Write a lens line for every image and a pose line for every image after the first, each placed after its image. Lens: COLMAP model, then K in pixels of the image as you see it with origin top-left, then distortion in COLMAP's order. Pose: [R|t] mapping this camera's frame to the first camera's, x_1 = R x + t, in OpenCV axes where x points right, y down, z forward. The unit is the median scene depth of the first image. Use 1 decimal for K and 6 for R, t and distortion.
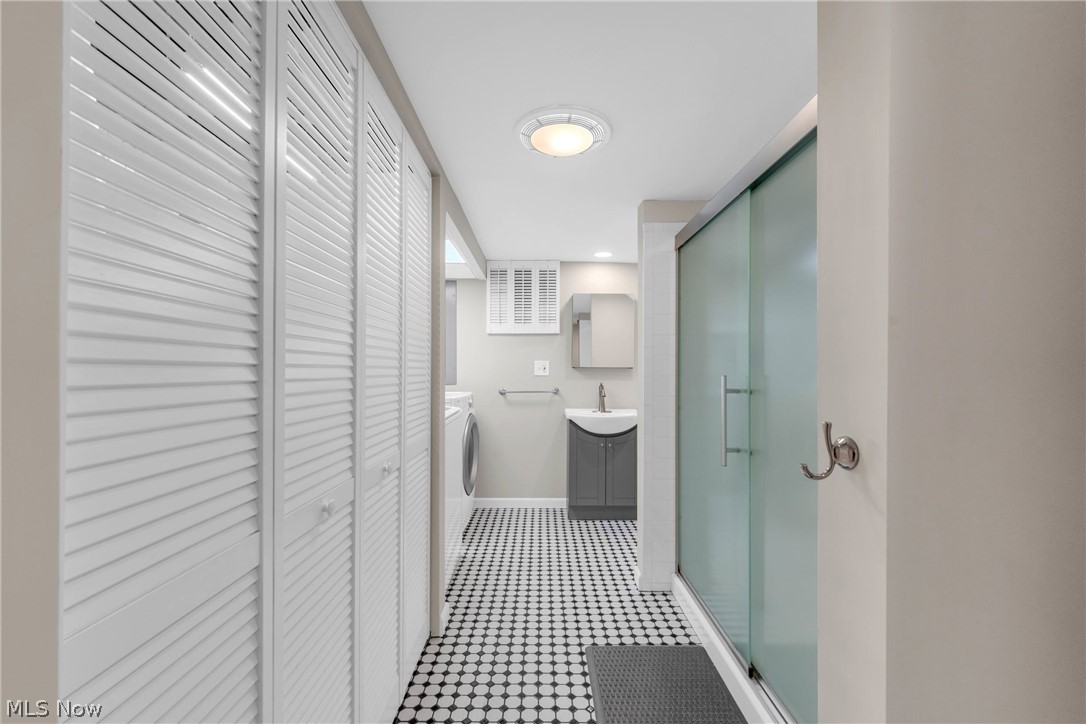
lens RADIAL K [[444.5, 0, 542.0], [0, 444.5, 366.4], [0, 0, 1]] dist [0.000843, -0.000527]
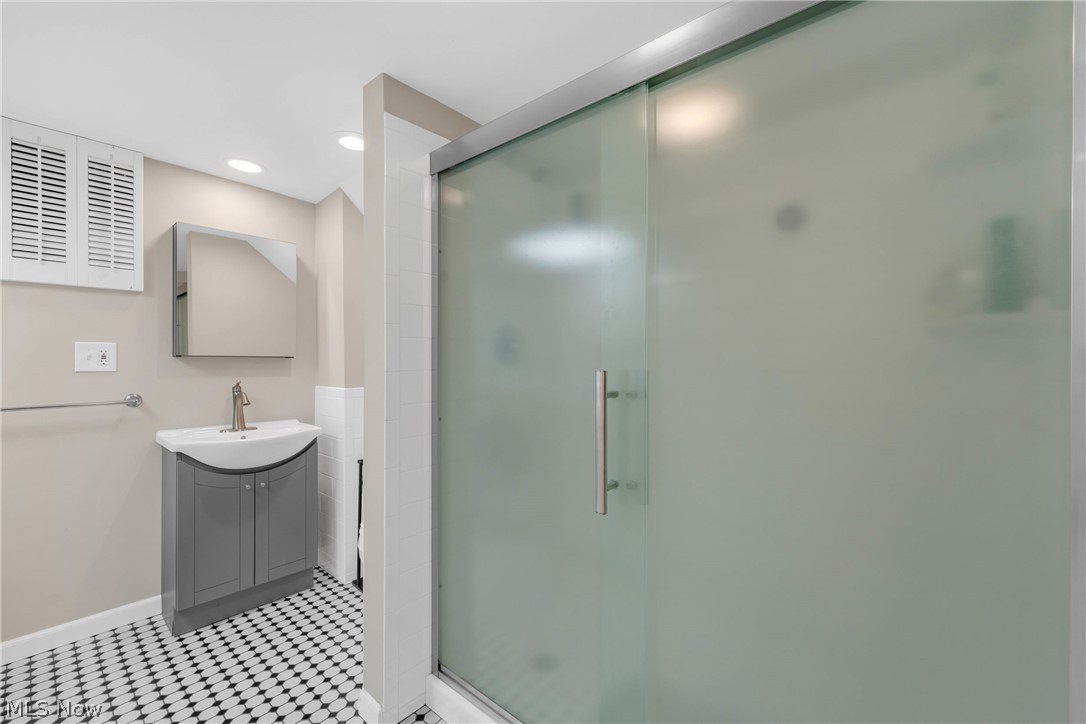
lens RADIAL K [[444.5, 0, 546.2], [0, 444.5, 362.6], [0, 0, 1]] dist [0.000843, -0.000527]
pose [[0.649165, -0.004618, 0.760633, -0.054033], [-0.006437, 0.999912, 0.011564, 0.001303], [-0.760620, -0.012403, 0.649079, 0.294782]]
